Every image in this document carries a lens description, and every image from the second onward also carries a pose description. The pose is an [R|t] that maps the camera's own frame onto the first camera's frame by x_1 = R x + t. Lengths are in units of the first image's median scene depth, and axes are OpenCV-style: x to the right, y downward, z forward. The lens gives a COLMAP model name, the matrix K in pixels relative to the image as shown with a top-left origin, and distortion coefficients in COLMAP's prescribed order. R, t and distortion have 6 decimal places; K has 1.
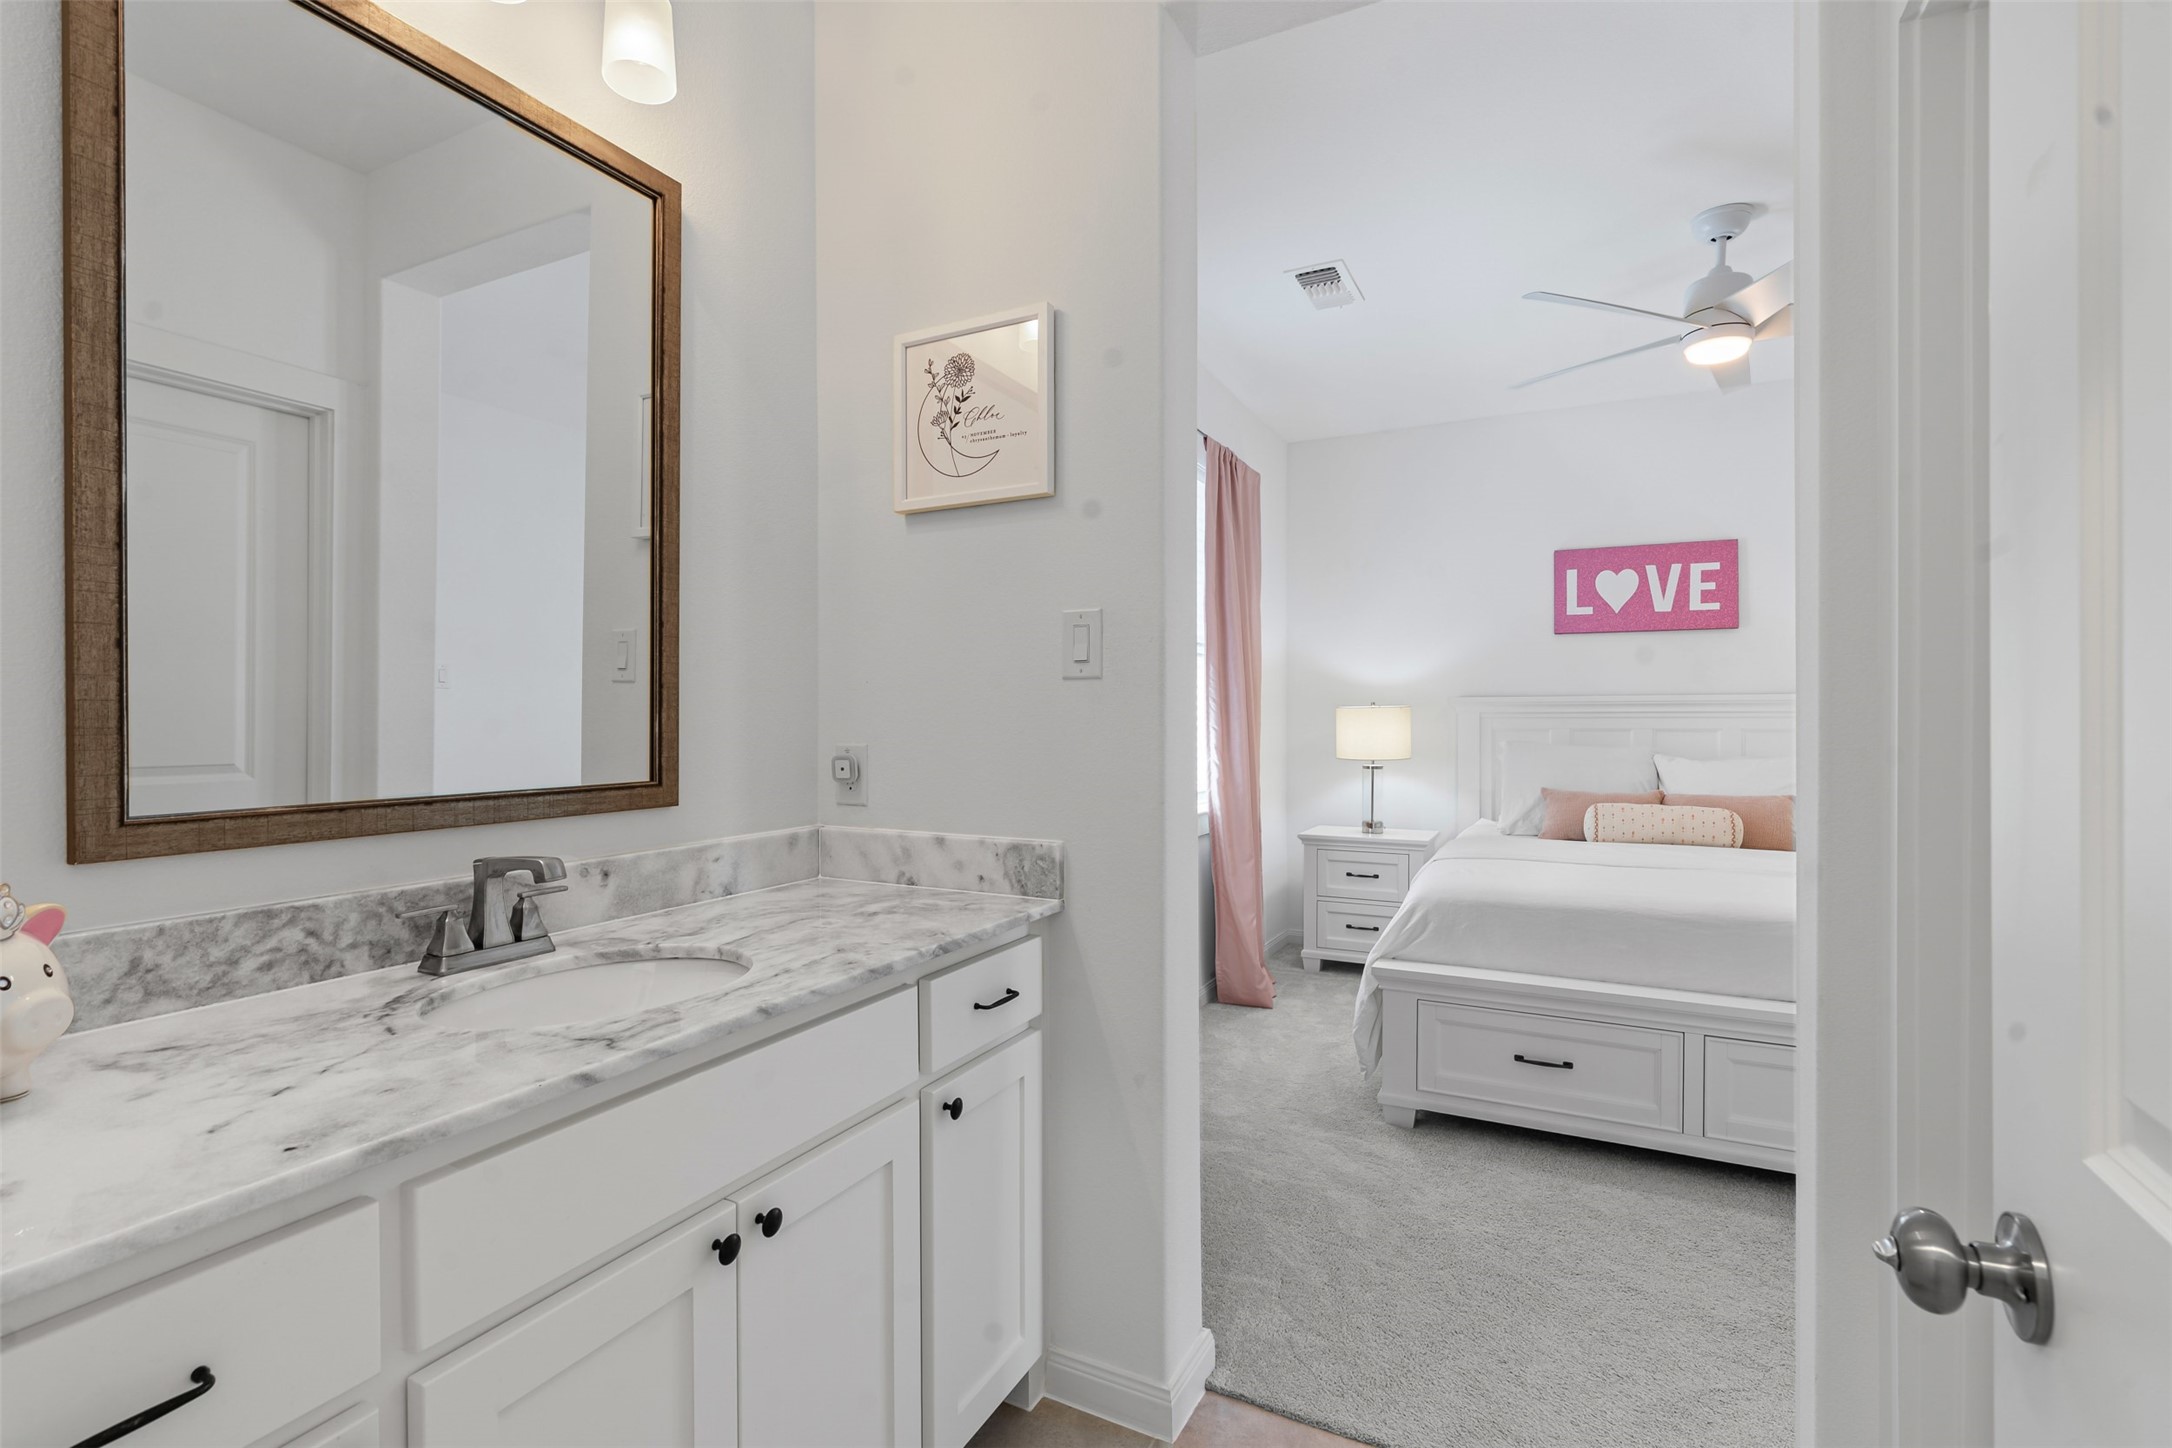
lens RADIAL K [[985.5, 0, 1066.3], [0, 985.5, 722.3], [0, 0, 1]] dist [-0.007880, 0.001111]
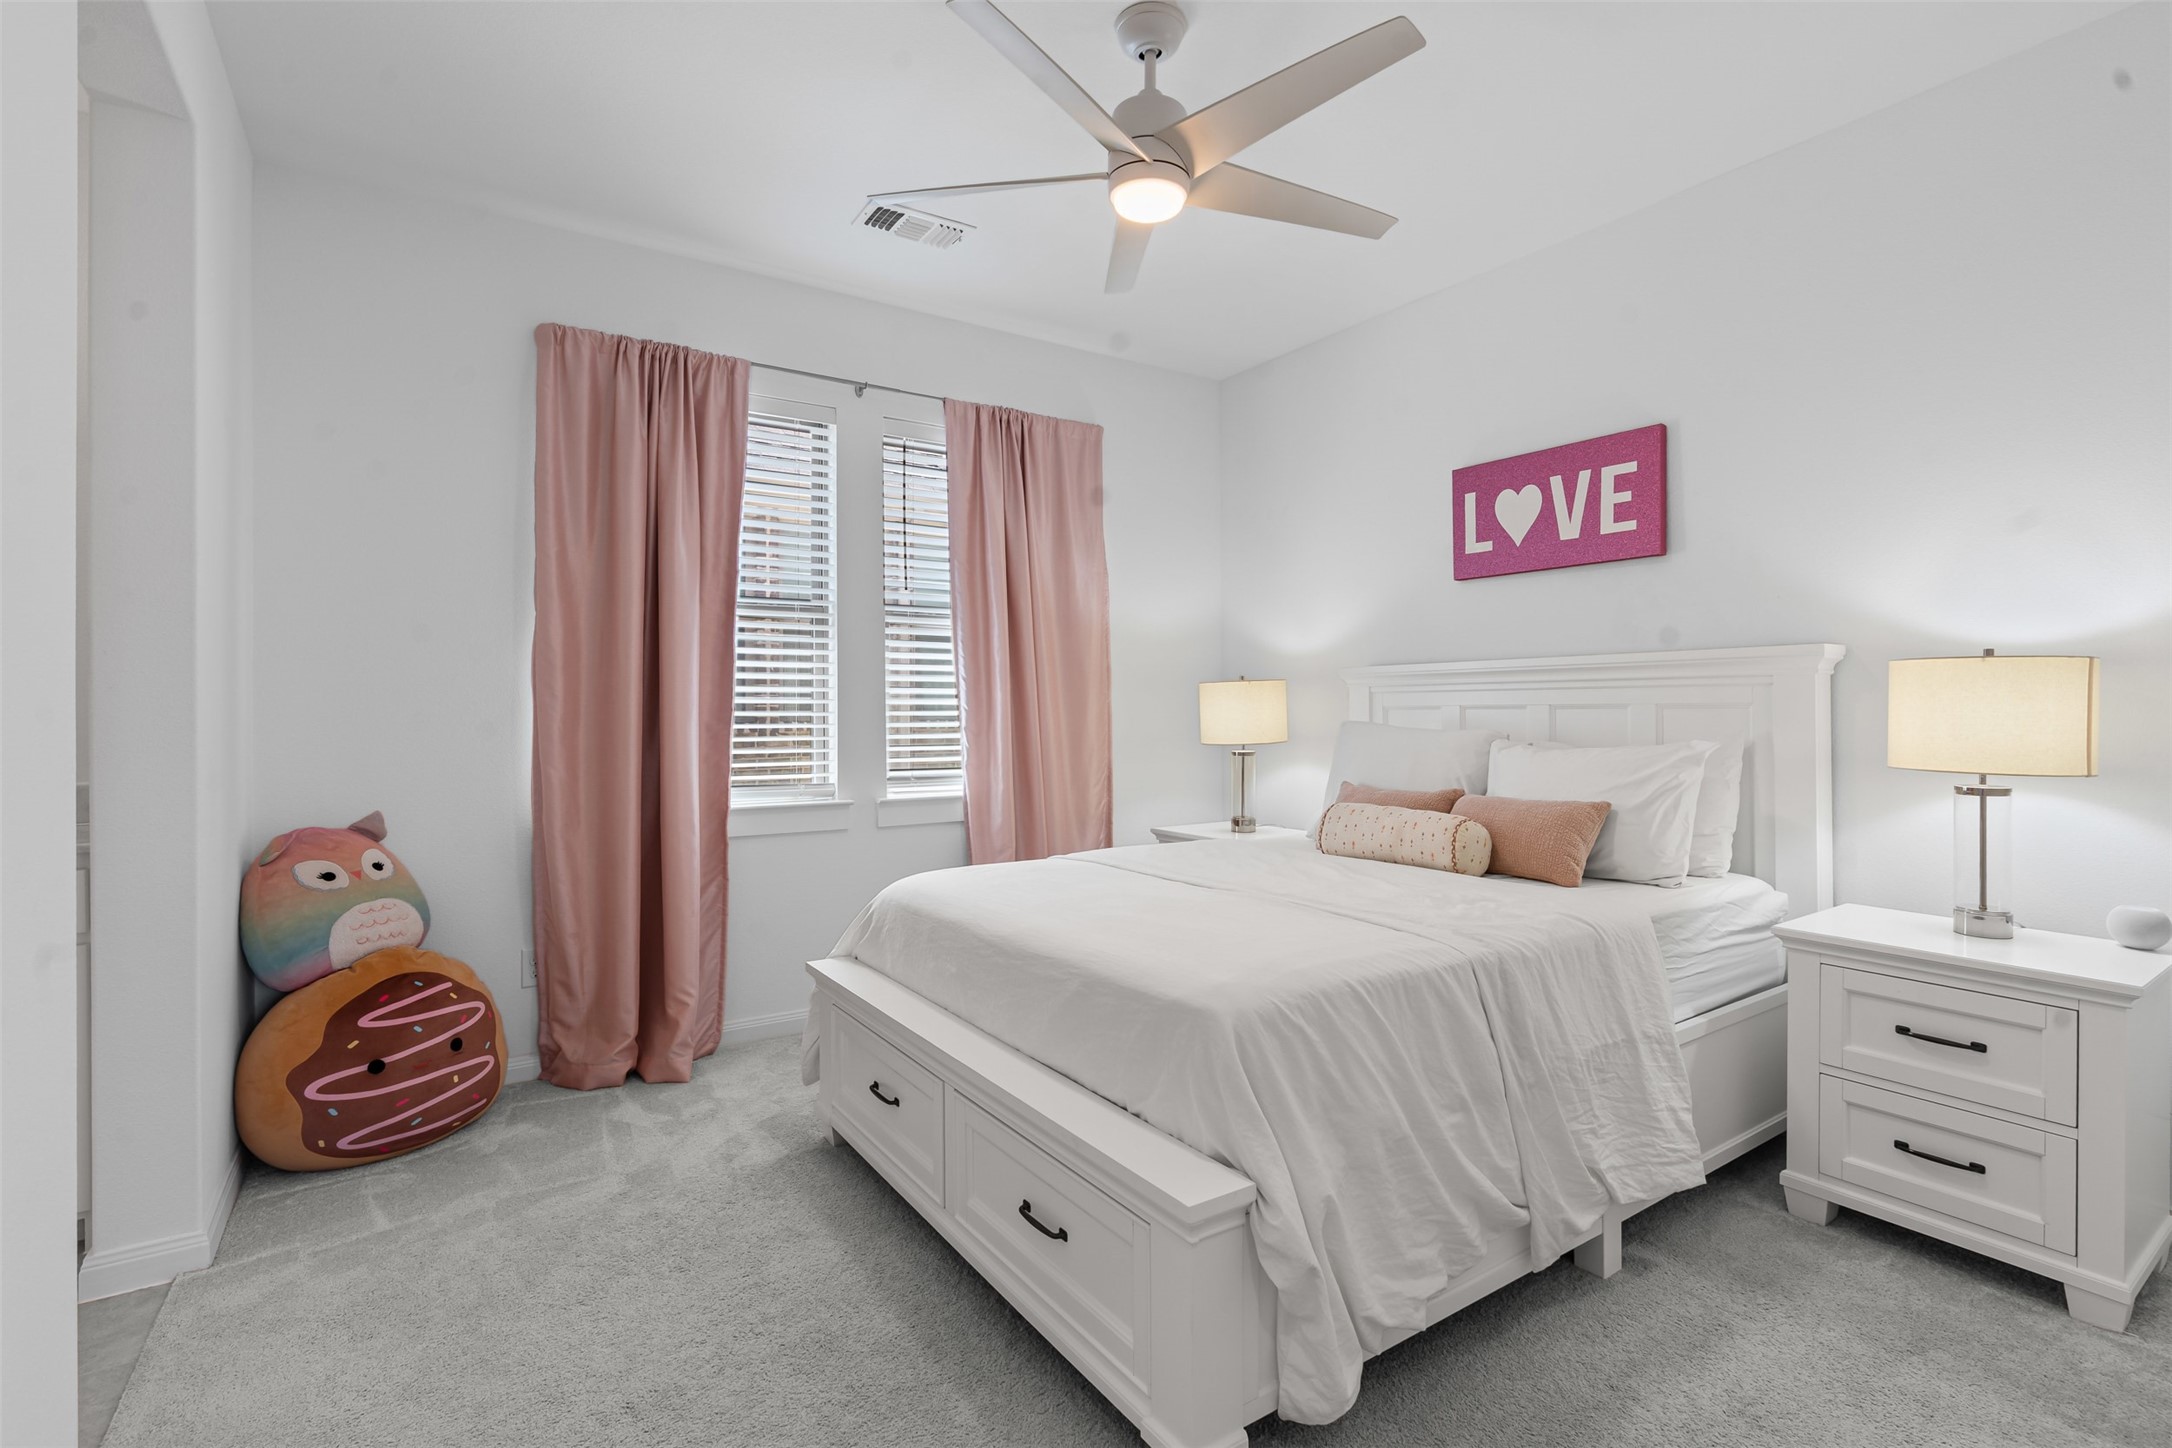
lens RADIAL K [[985.5, 0, 1073.8], [0, 985.5, 716.1], [0, 0, 1]] dist [-0.007880, 0.001111]
pose [[0.874034, -0.002900, -0.485856, 0.644849], [0.008832, 0.999912, 0.009920, 0.004750], [0.485785, -0.012961, 0.873982, 0.205412]]
